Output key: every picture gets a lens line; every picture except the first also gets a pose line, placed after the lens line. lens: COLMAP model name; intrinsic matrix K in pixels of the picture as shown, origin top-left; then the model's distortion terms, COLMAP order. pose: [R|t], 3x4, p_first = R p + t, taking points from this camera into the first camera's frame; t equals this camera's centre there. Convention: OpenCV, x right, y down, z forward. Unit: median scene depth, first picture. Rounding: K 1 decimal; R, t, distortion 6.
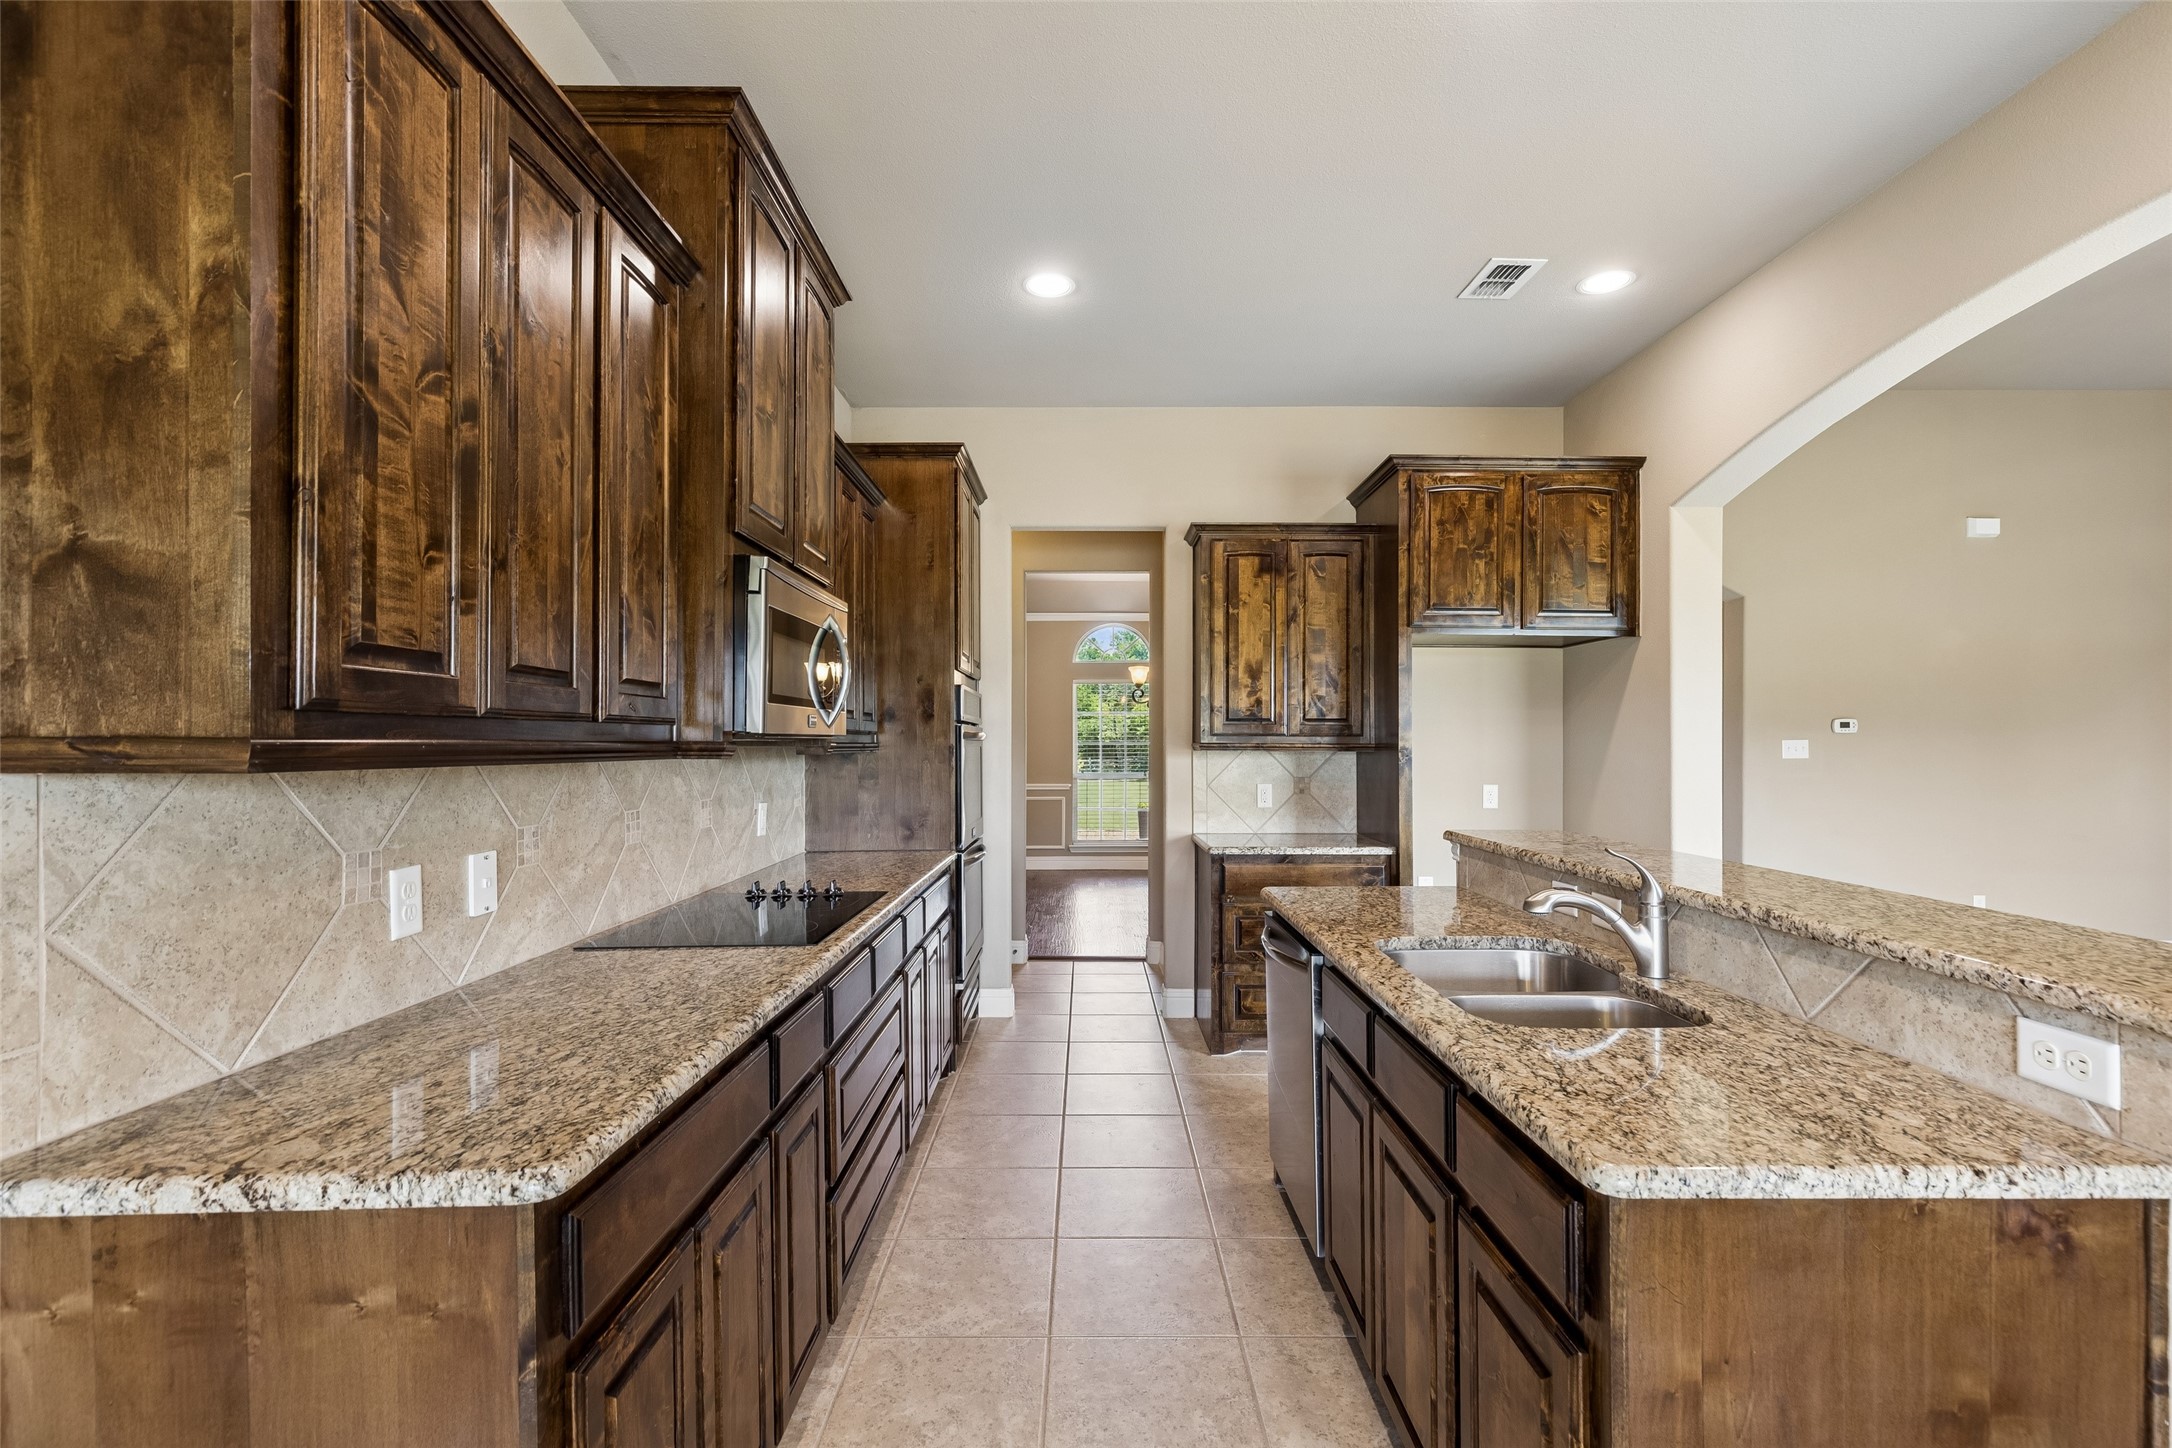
lens RADIAL K [[980.6, 0, 1089.3], [0, 980.6, 734.6], [0, 0, 1]] dist [0.012972, -0.001626]
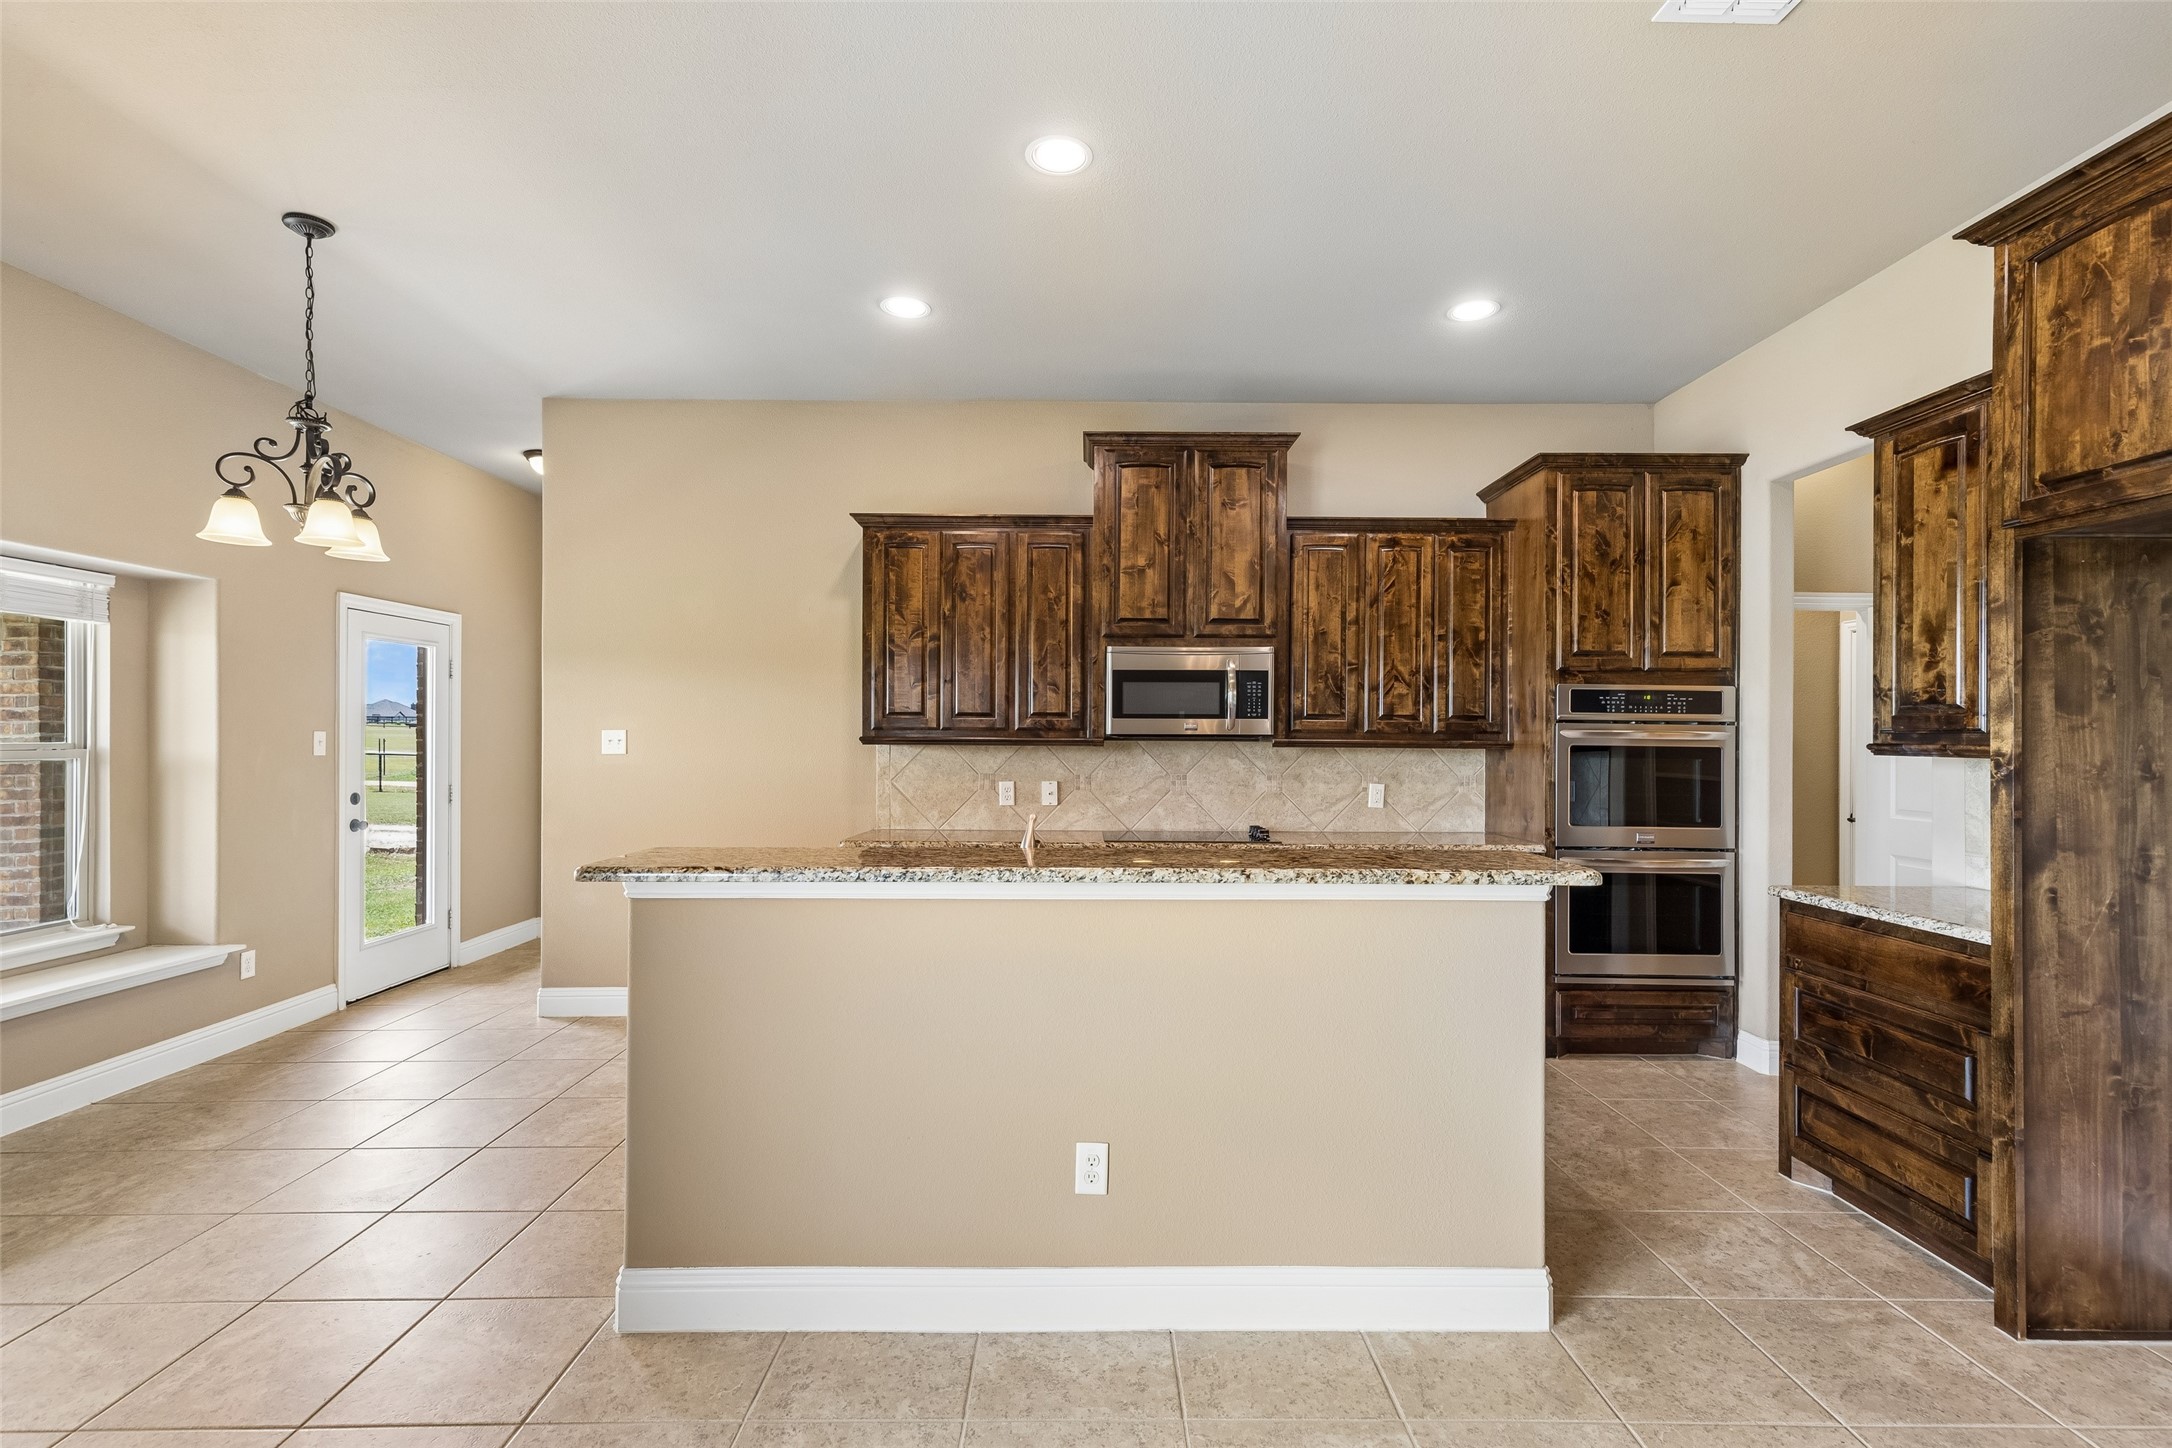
lens RADIAL K [[980.6, 0, 1091.1], [0, 980.6, 733.0], [0, 0, 1]] dist [0.012972, -0.001626]
pose [[0.002569, -0.005667, -0.999981, 1.938028], [0.002642, 0.999980, -0.005661, 0.009116], [0.999993, -0.002627, 0.002584, 1.107674]]
